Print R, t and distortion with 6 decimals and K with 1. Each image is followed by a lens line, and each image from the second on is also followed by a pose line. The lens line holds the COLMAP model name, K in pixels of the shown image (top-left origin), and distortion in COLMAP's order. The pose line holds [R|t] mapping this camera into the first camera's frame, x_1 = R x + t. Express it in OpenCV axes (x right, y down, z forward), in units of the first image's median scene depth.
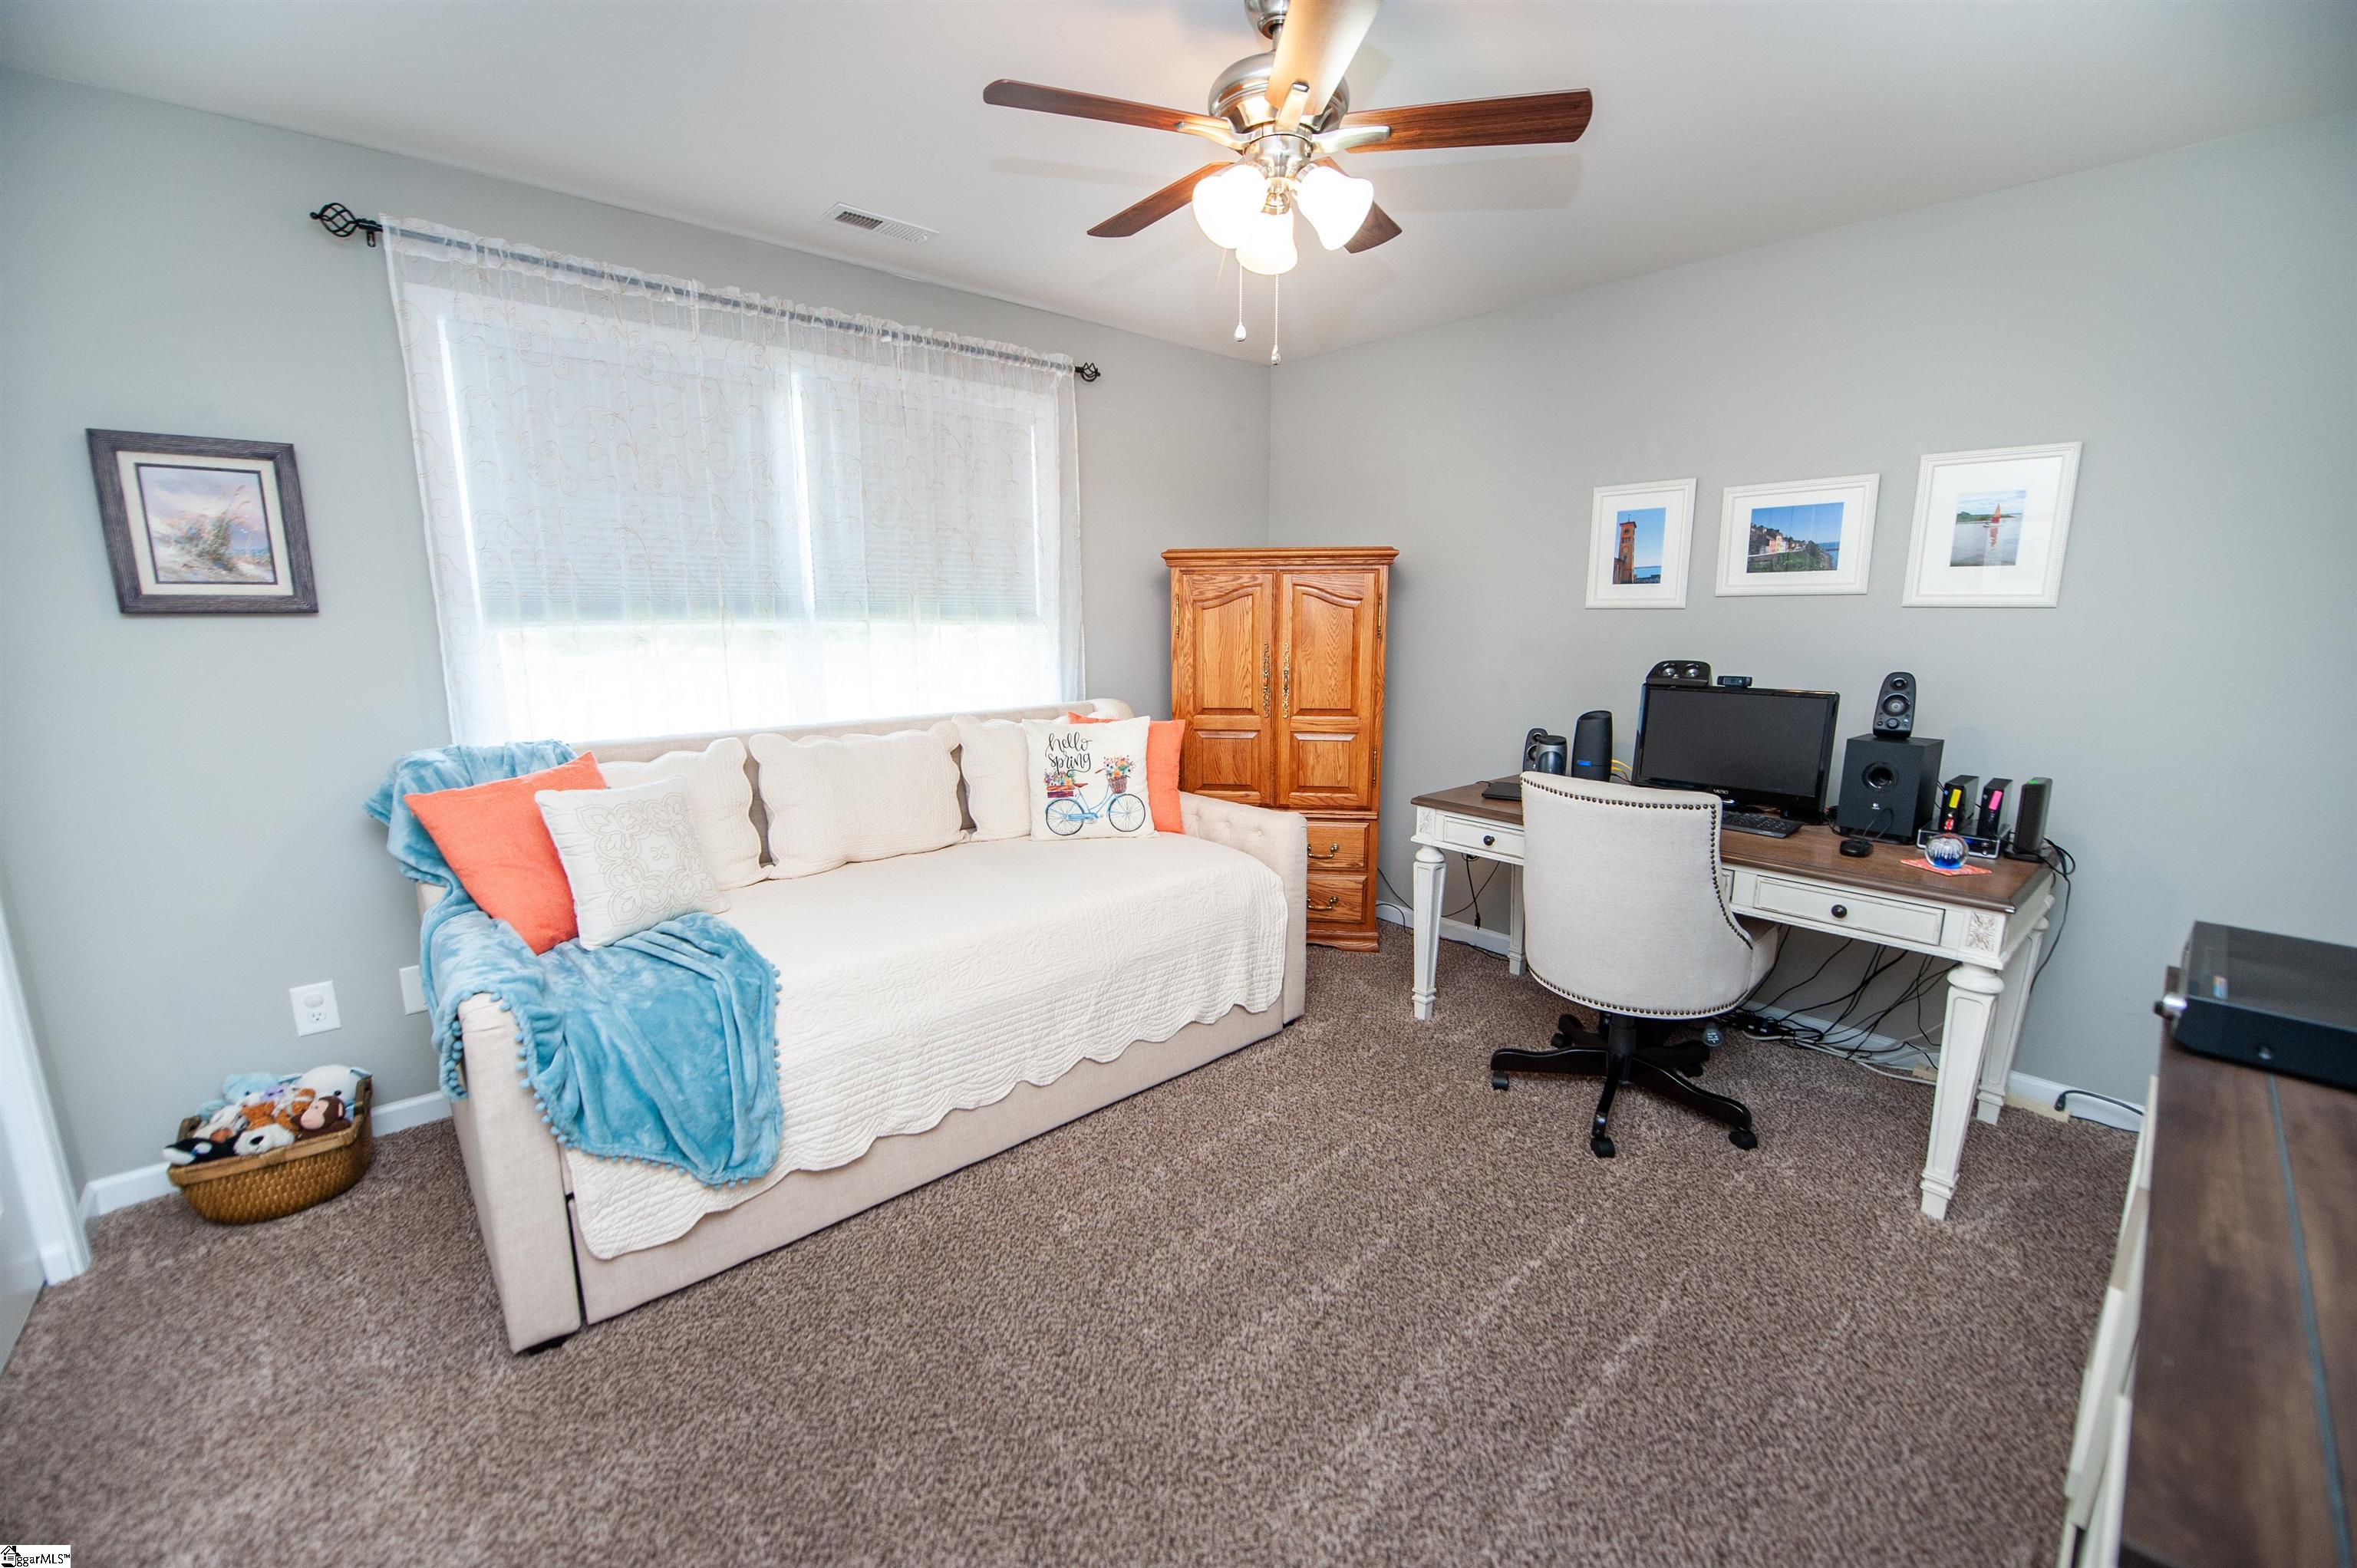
lens RADIAL K [[944.3, 0, 1185.5], [0, 944.3, 788.6], [0, 0, 1]] dist [-0.016087, -0.002570]
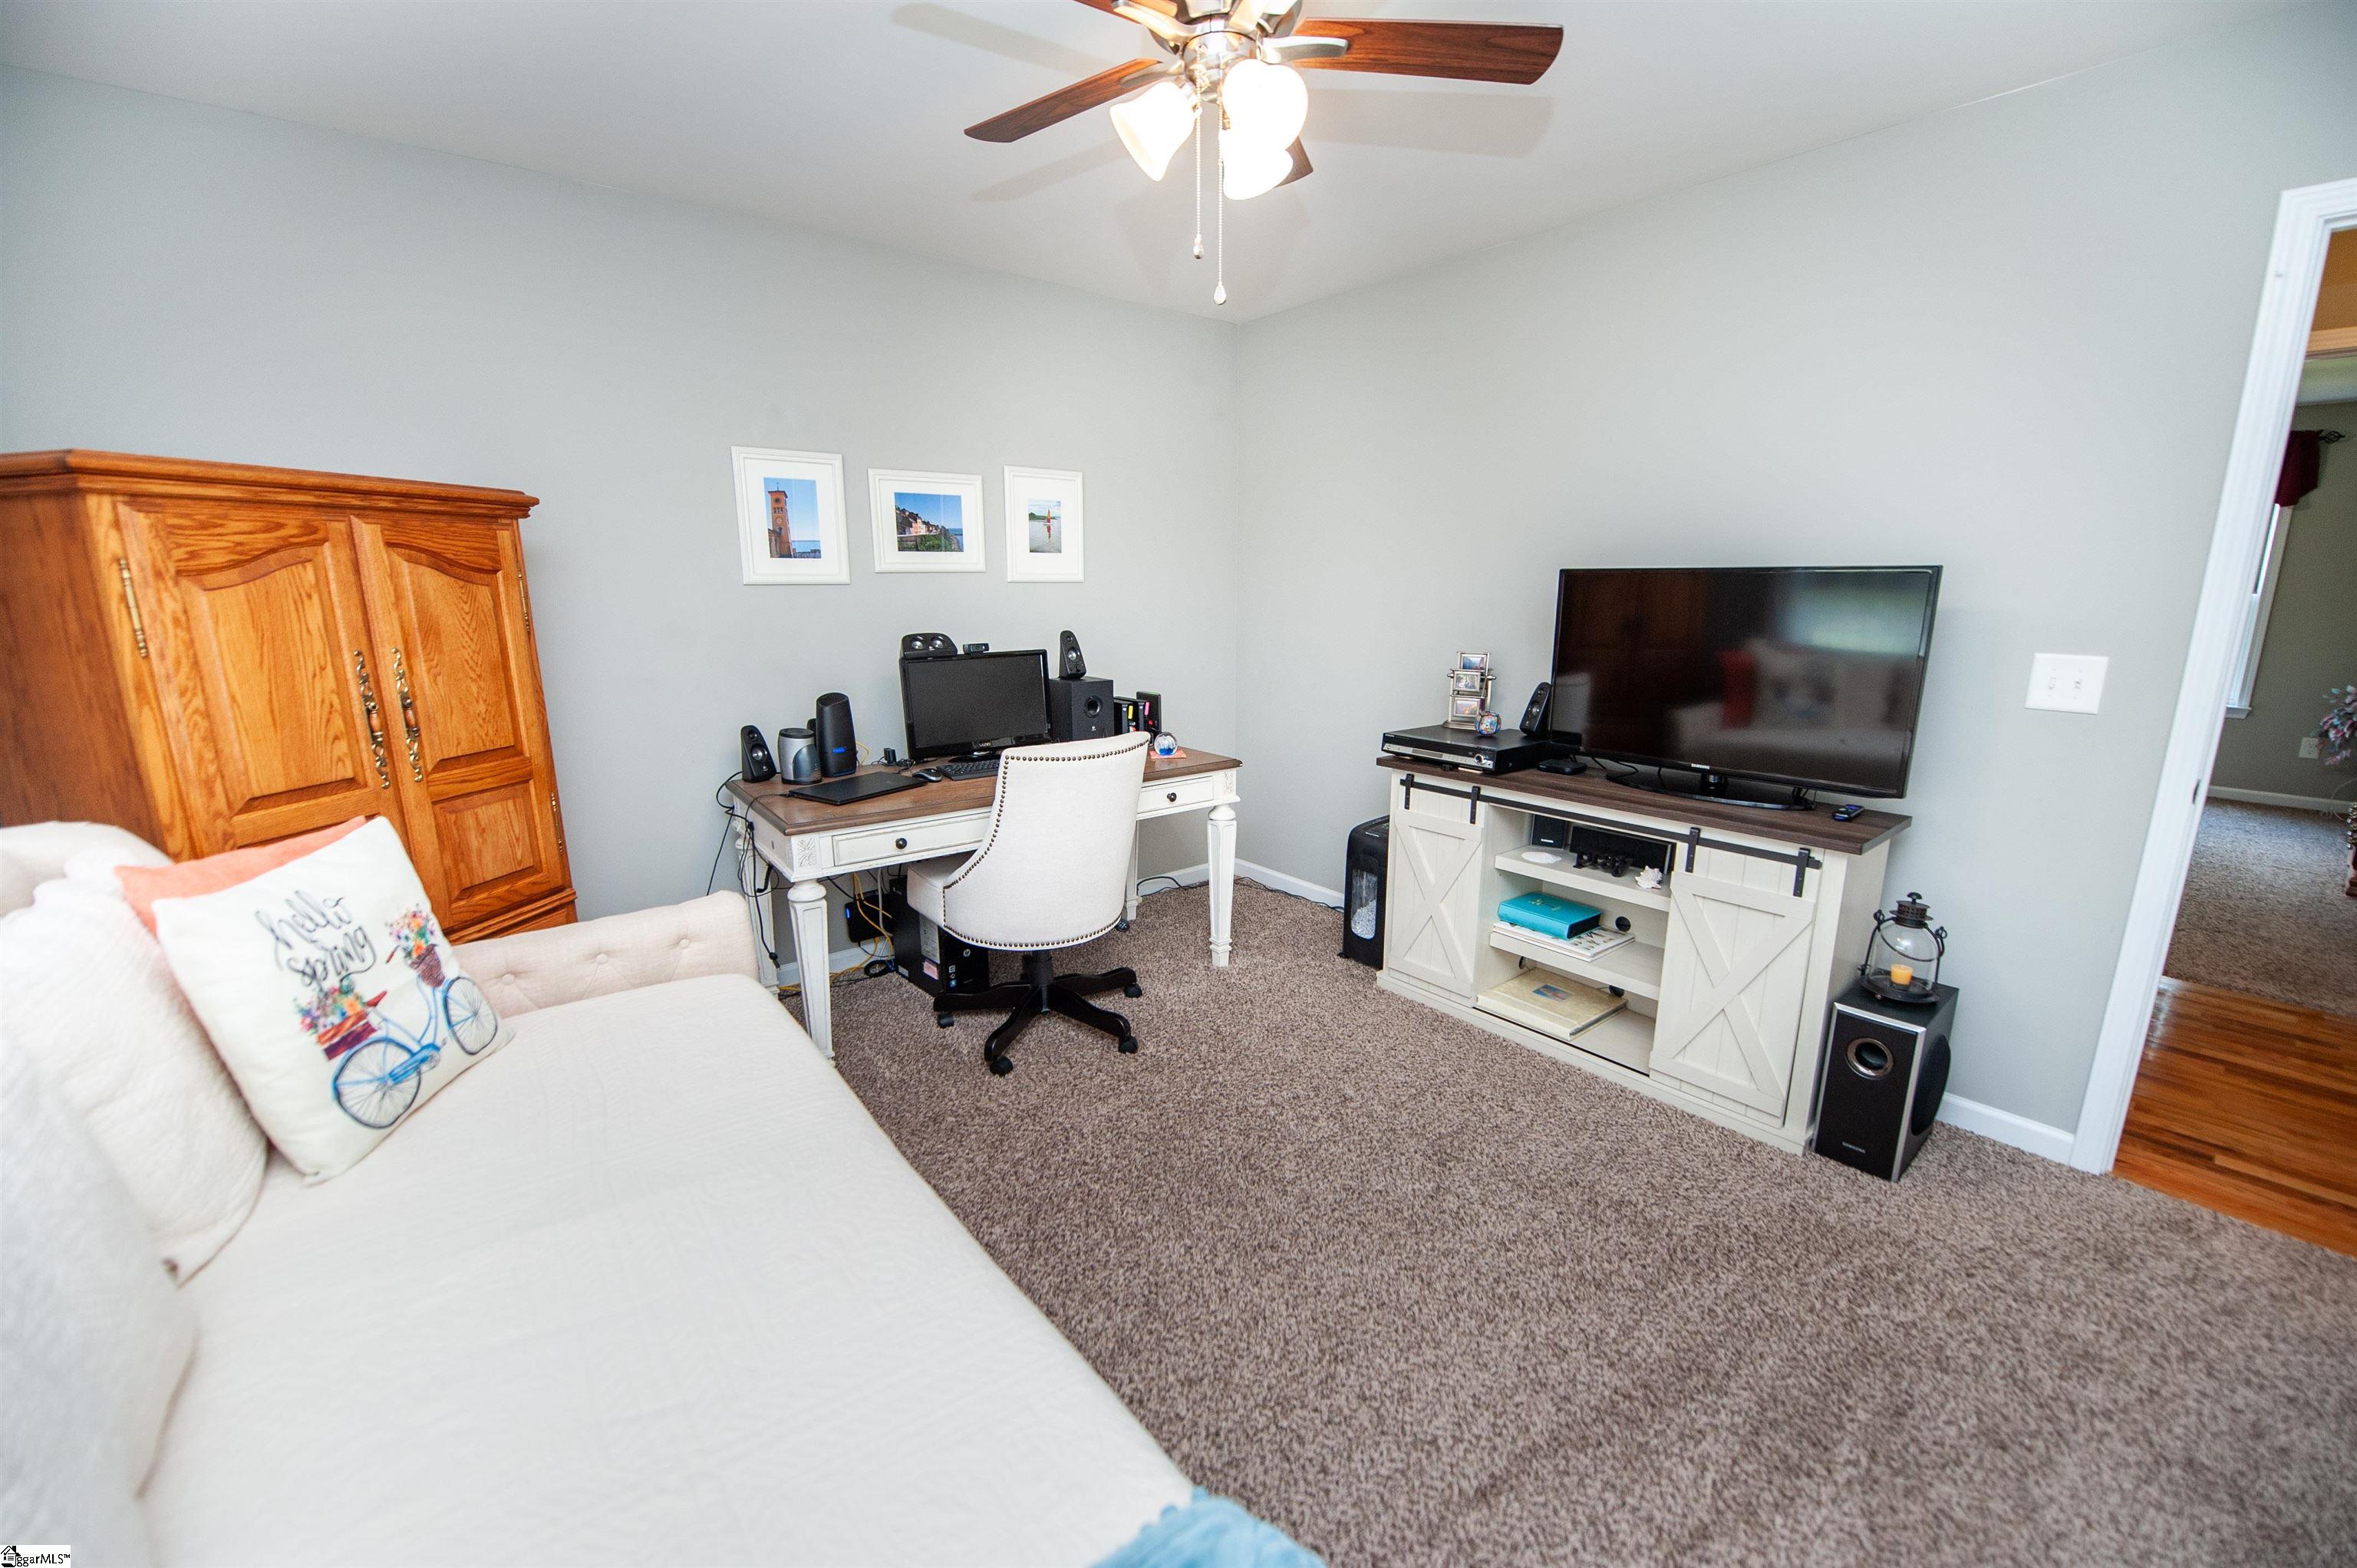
lens RADIAL K [[944.3, 0, 1181.6], [0, 944.3, 790.9], [0, 0, 1]] dist [-0.016087, -0.002570]
pose [[0.060733, -0.210360, 0.975736, -0.536582], [0.189340, 0.962220, 0.195661, -0.121096], [-0.980031, 0.172863, 0.098269, 0.655210]]
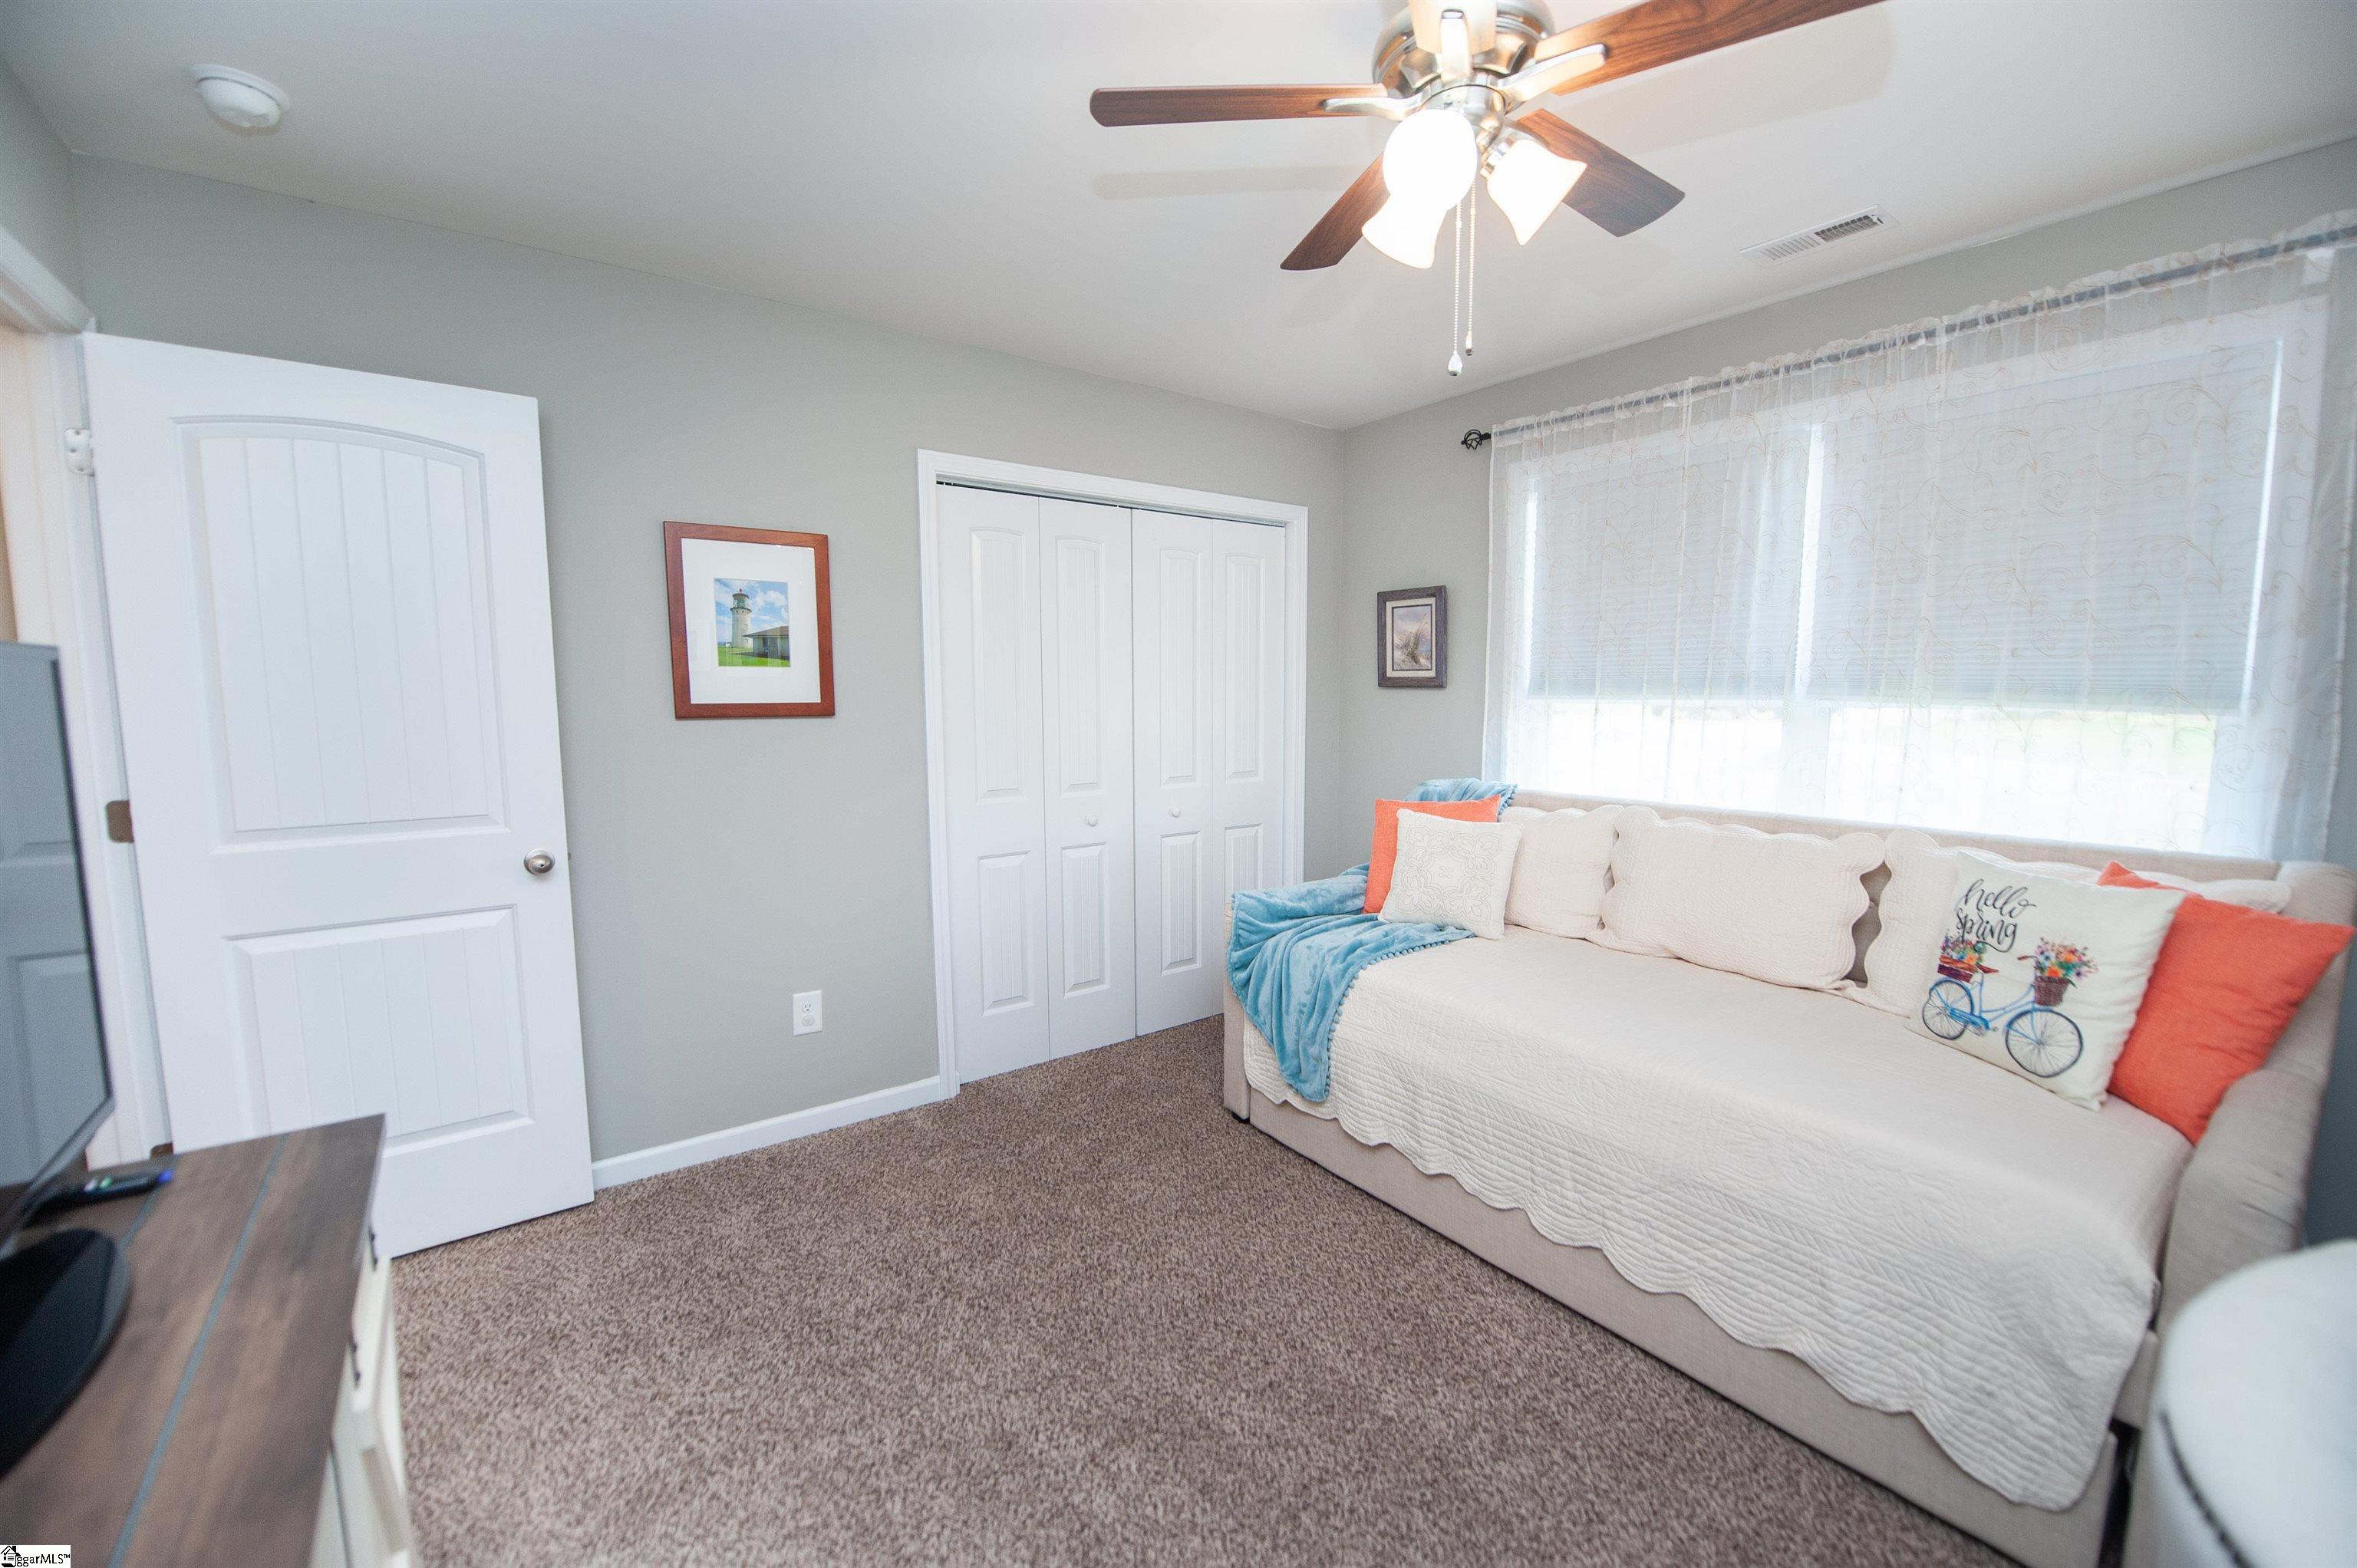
lens RADIAL K [[944.3, 0, 1180.5], [0, 944.3, 789.2], [0, 0, 1]] dist [-0.016087, -0.002570]
pose [[-0.107716, 0.103368, -0.988793, 0.591476], [-0.186089, 0.974906, 0.122188, -0.105270], [0.976611, 0.197165, -0.085777, 0.580781]]
